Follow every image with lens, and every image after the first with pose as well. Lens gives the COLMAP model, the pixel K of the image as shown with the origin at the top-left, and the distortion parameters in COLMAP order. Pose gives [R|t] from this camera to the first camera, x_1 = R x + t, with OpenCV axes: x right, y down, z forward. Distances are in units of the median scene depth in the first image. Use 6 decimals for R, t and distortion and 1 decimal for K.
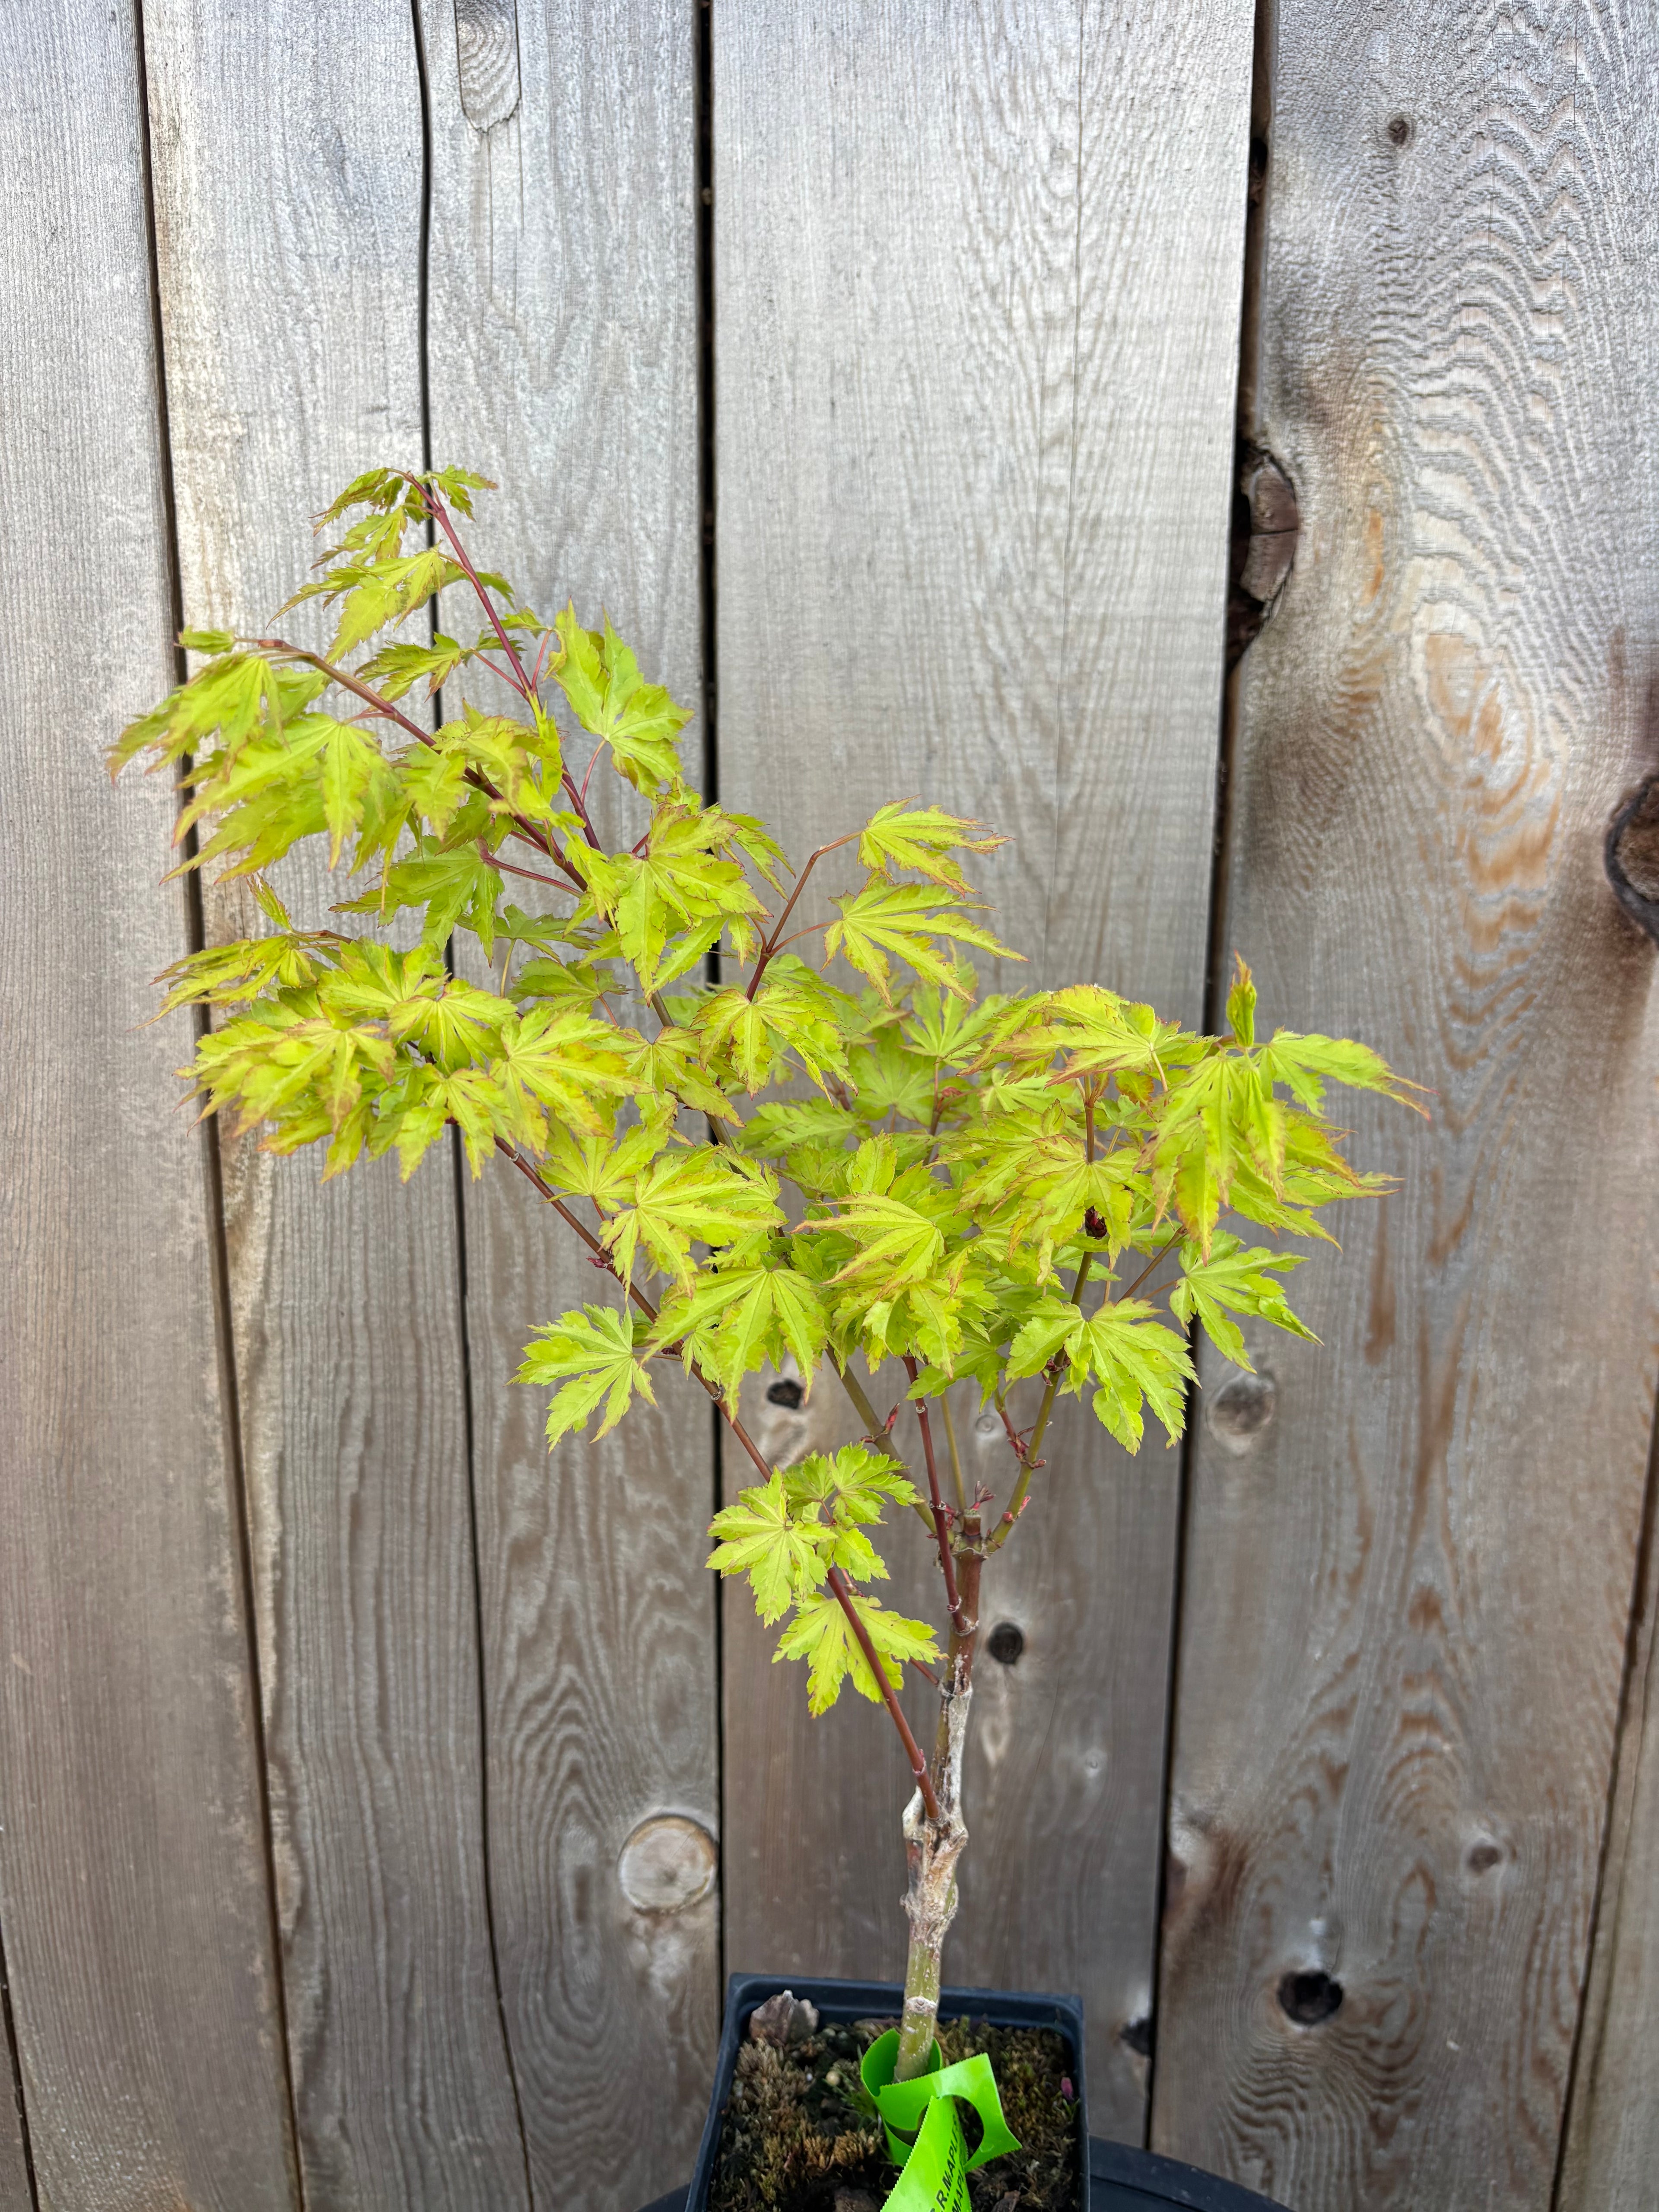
lens RADIAL K [[1622.2, 0, 835.4], [0, 1622.2, 996.6], [0, 0, 1]] dist [0.001425, -0.000063]
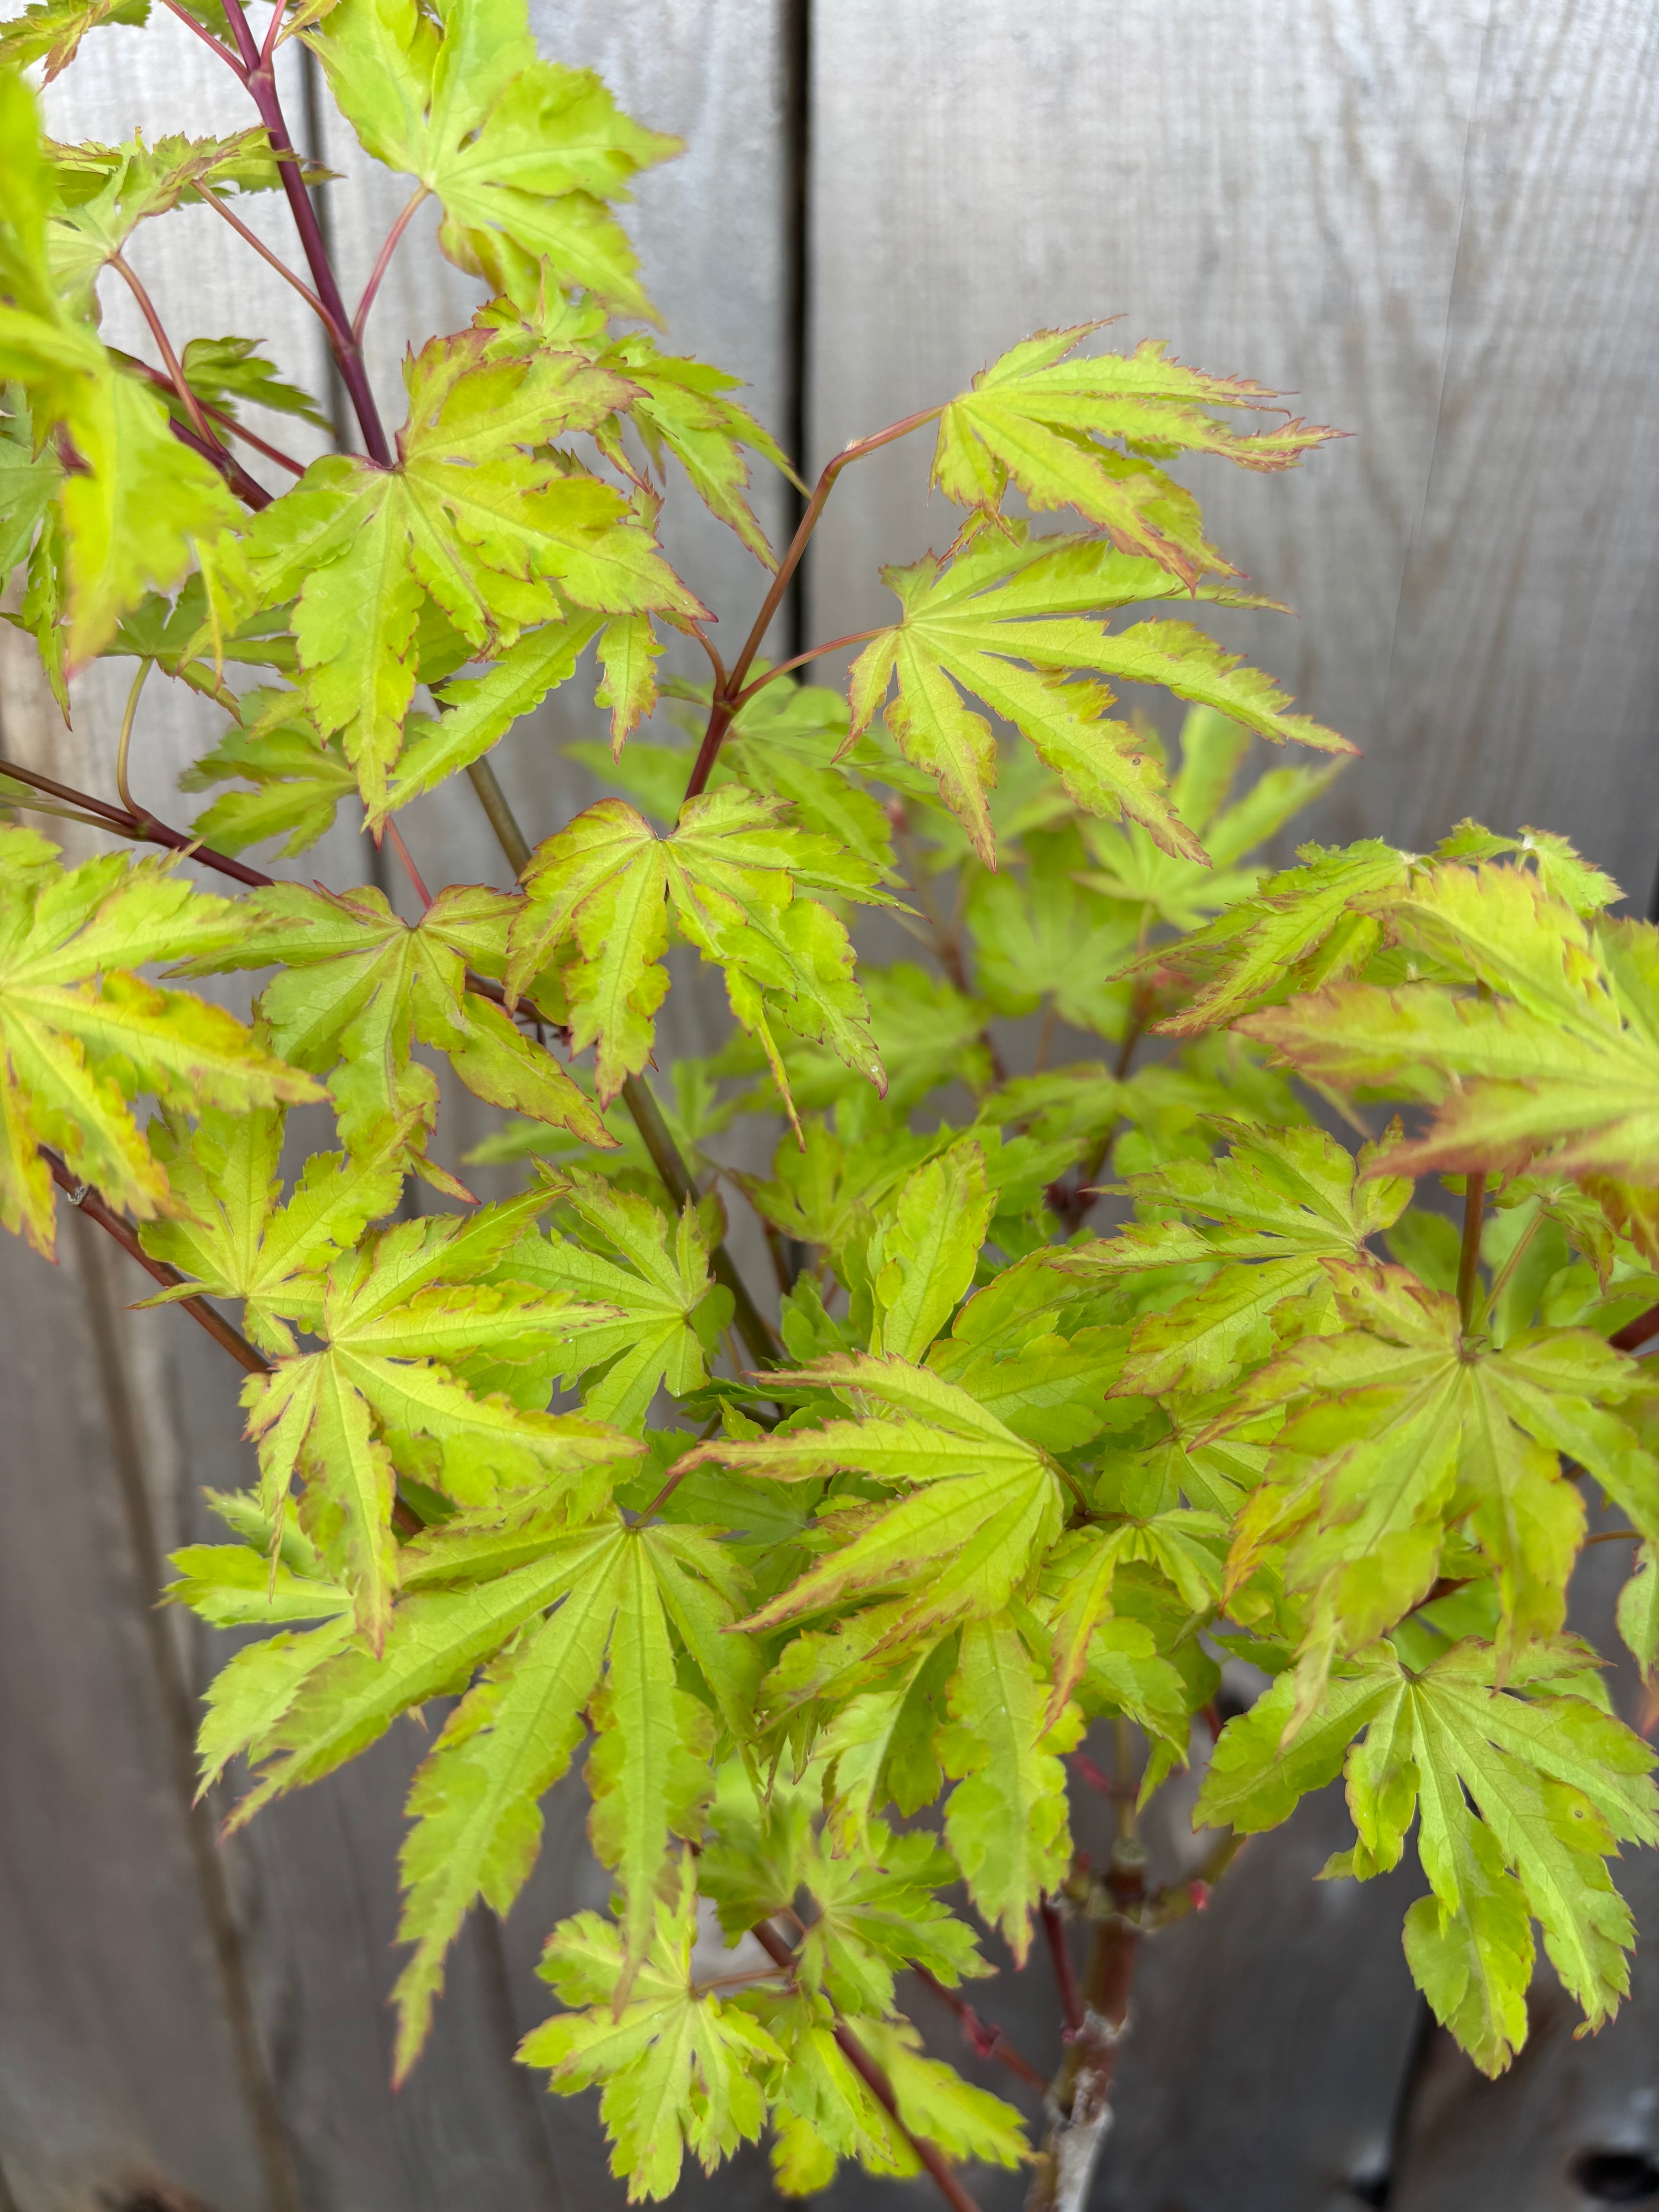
lens RADIAL K [[1932.4, 0, 829.5], [0, 1932.4, 1106.0], [0, 0, 1]] dist [-0.061889, 0.002126]
pose [[0.988596, 0.066609, -0.135063, 0.063022], [-0.031649, 0.968729, 0.246094, -0.052033], [0.147232, -0.239013, 0.959789, 0.529346]]
